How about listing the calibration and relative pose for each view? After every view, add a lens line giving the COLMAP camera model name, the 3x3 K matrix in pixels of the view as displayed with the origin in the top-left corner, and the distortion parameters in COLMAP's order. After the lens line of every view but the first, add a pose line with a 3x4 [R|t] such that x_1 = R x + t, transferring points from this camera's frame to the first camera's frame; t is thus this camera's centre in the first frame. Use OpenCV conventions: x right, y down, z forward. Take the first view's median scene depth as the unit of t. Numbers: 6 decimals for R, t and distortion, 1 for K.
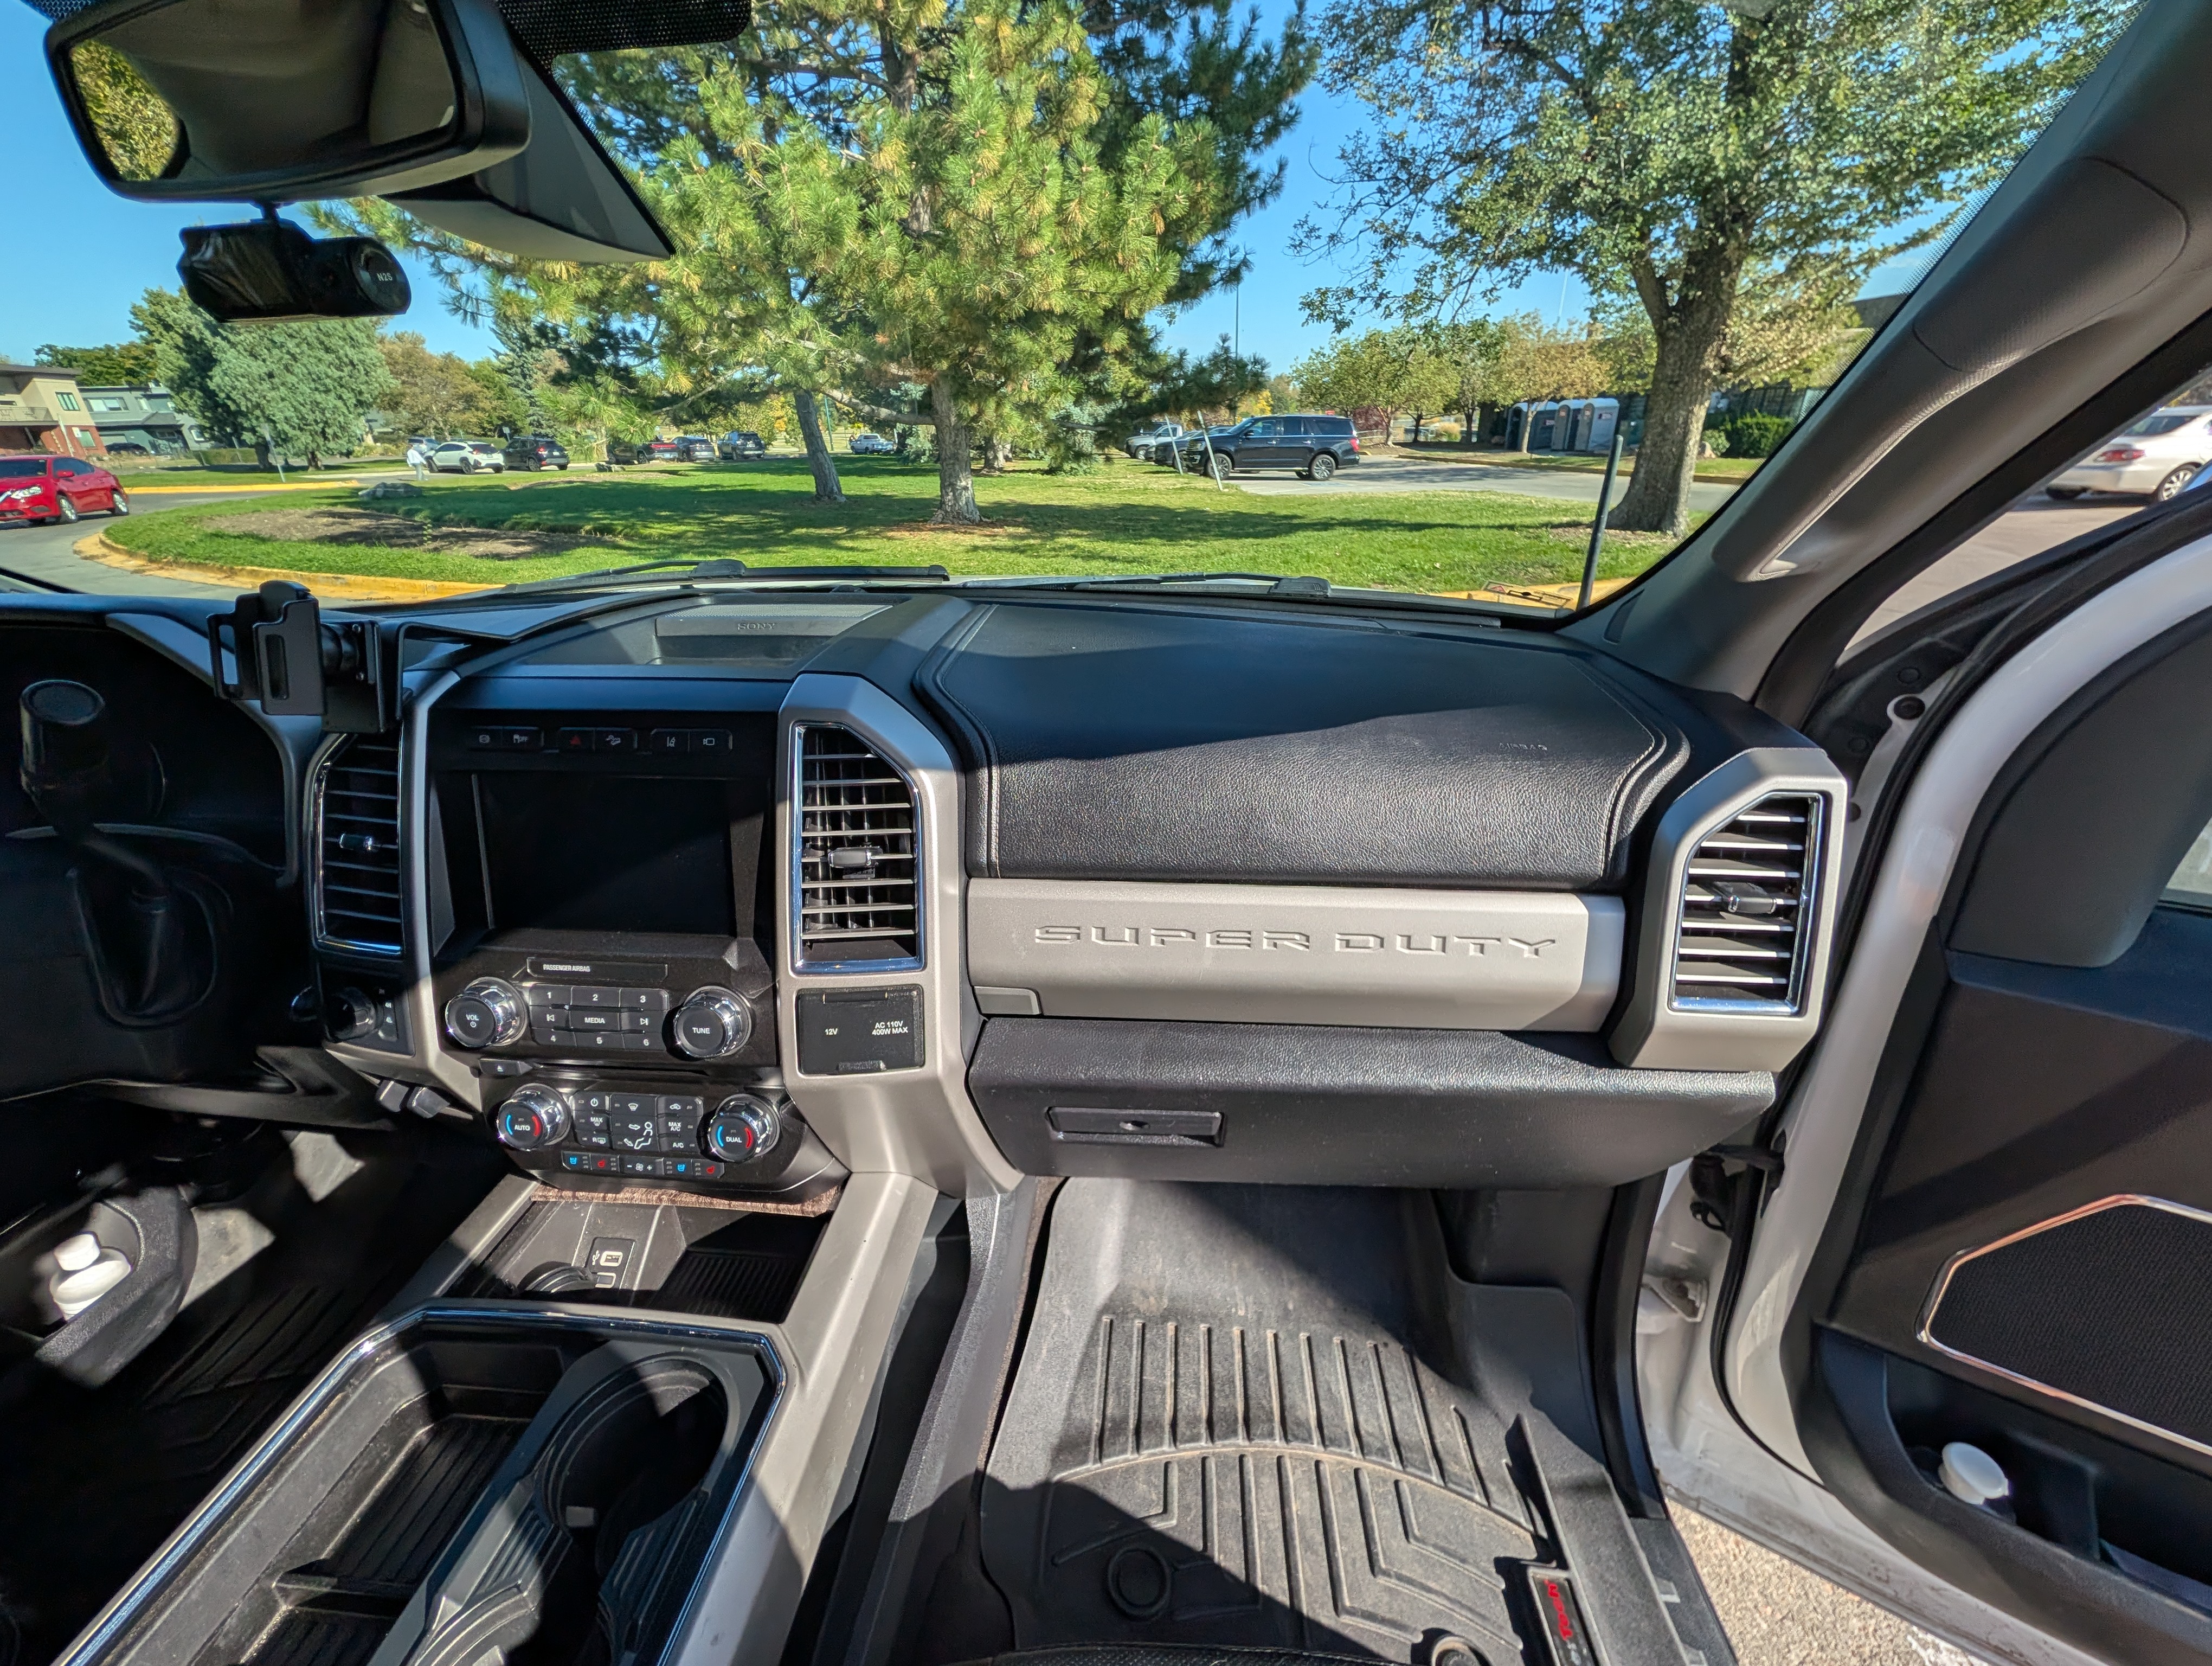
lens RADIAL K [[816.3, 0, 1104.1], [0, 816.3, 823.8], [0, 0, 1]] dist [0.000063, -0.000071]
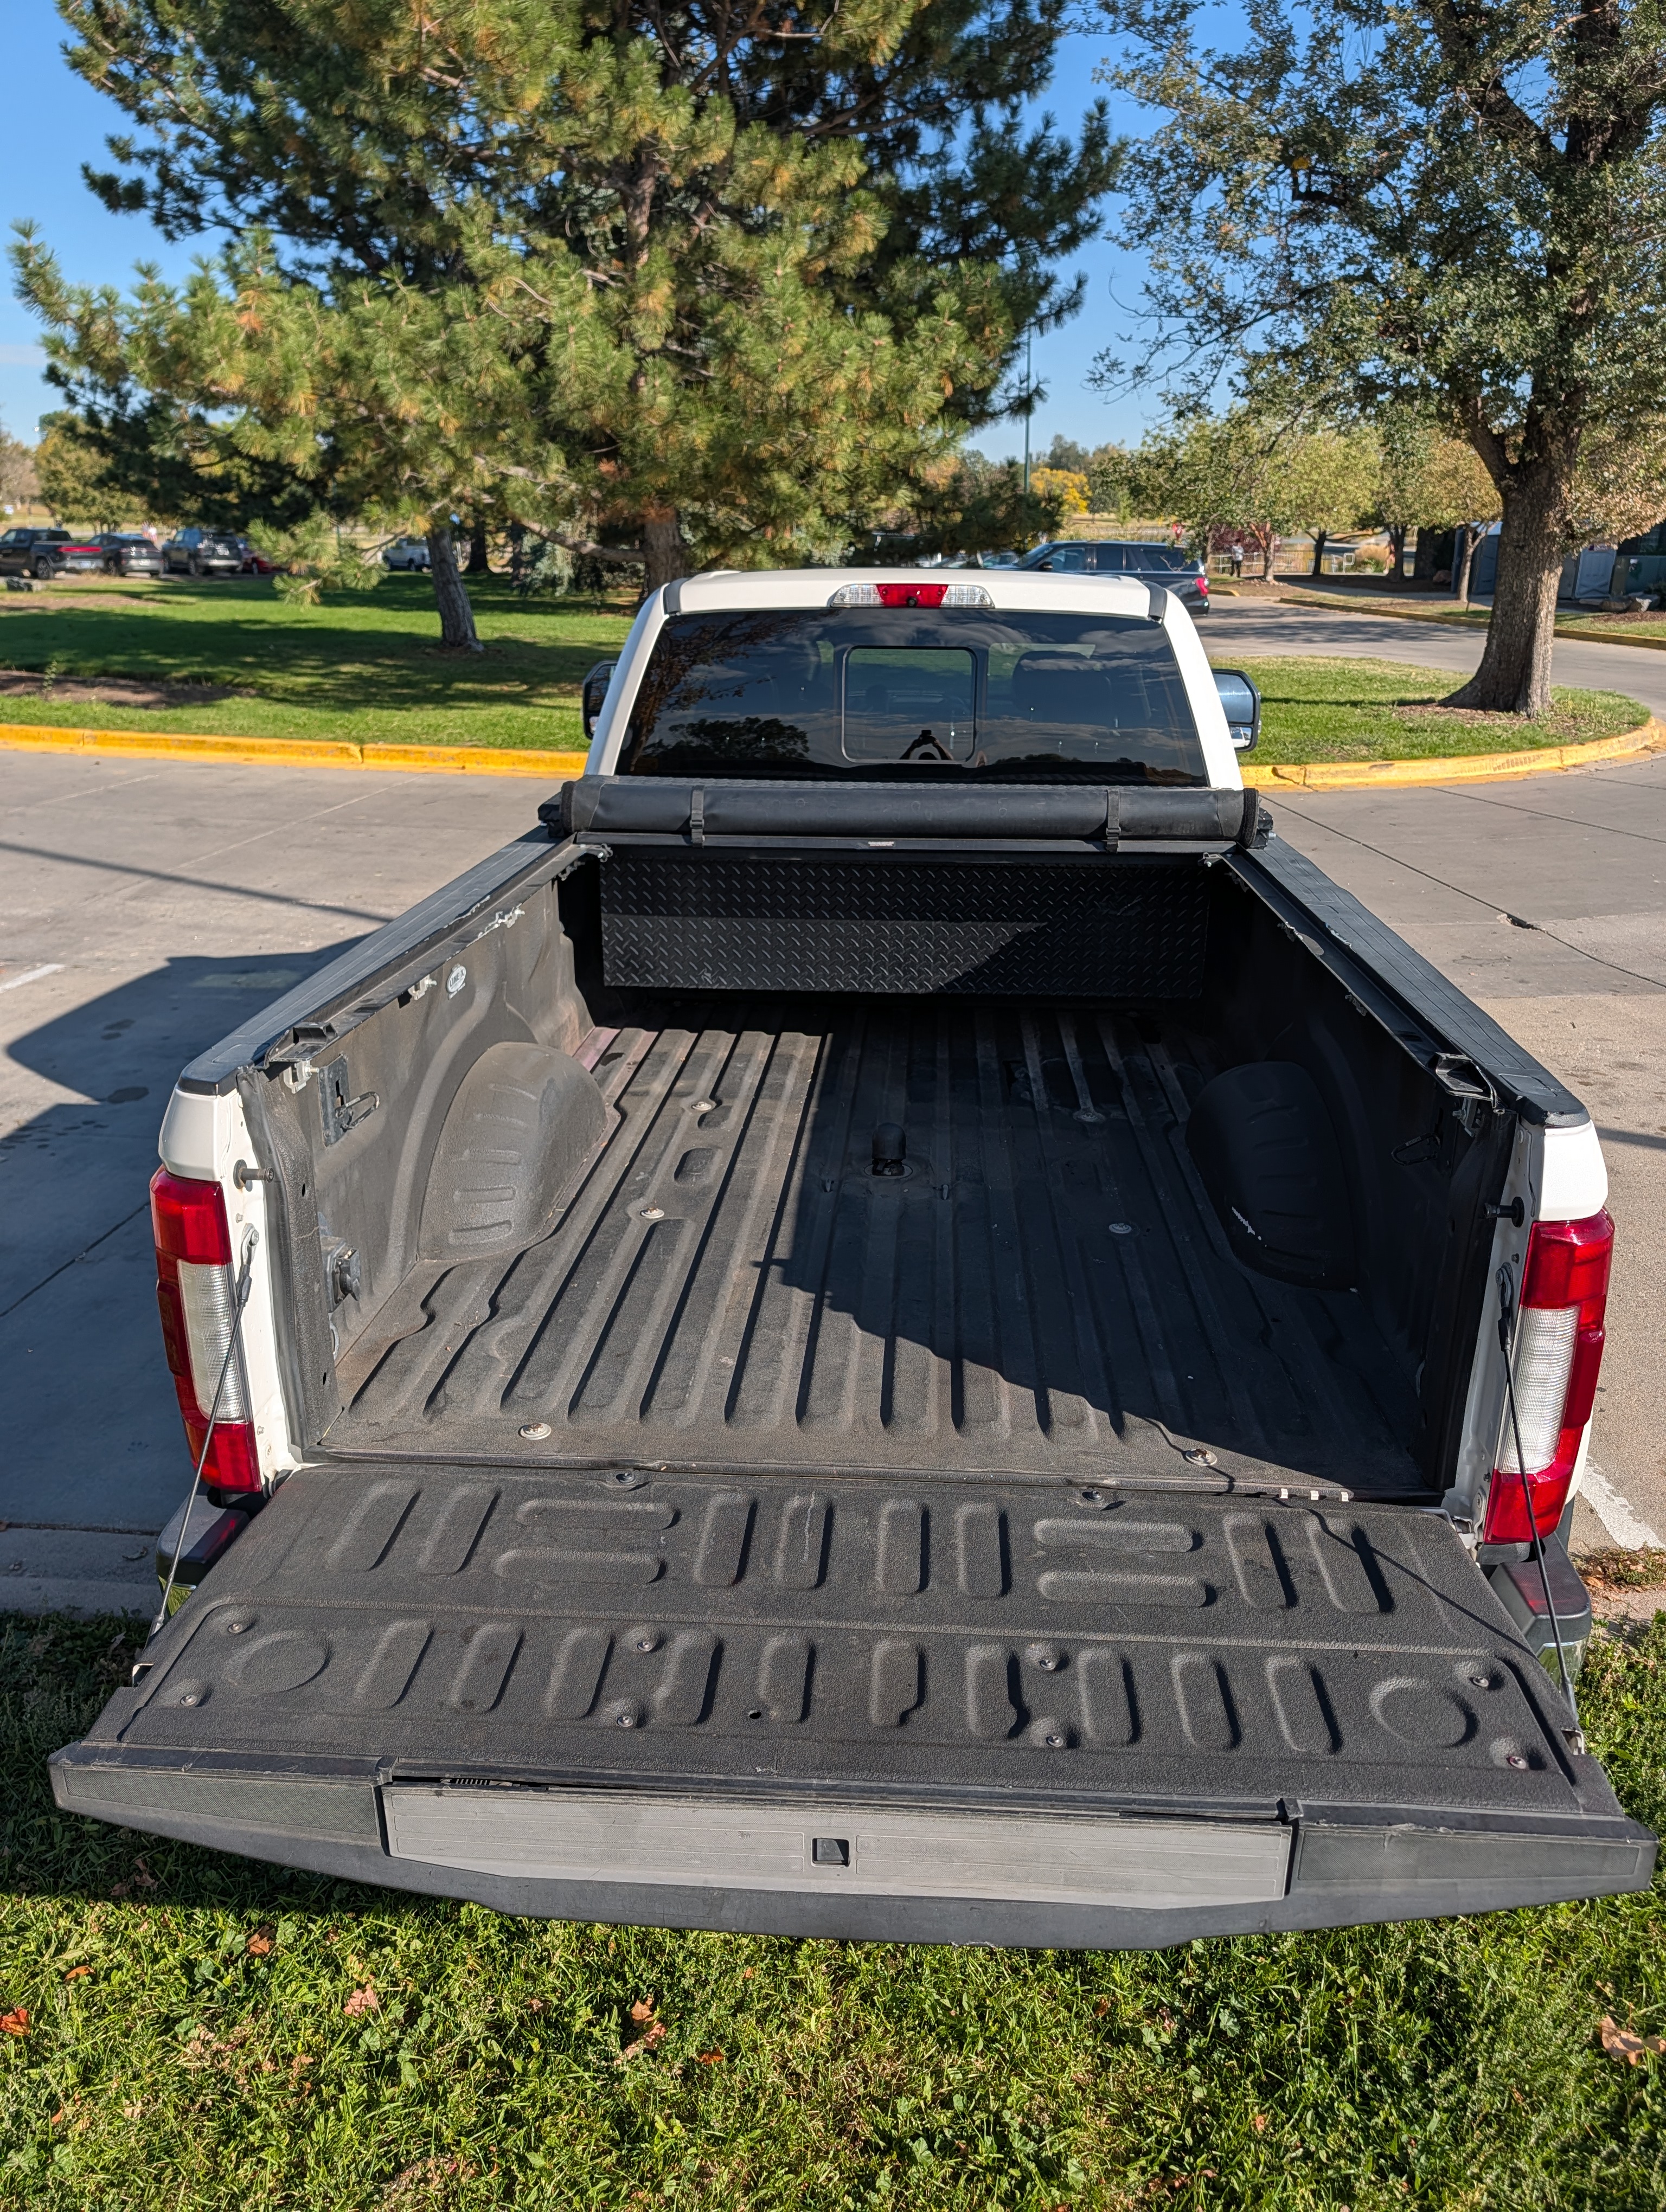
lens RADIAL K [[1523.2, 0, 833.0], [0, 1523.2, 1106.0], [0, 0, 1]] dist [0.004301, -0.003538]
pose [[0.999312, 0.014799, 0.034007, -0.080043], [-0.011763, 0.996067, -0.087813, 0.187241], [-0.035173, 0.087353, 0.995556, -0.490242]]
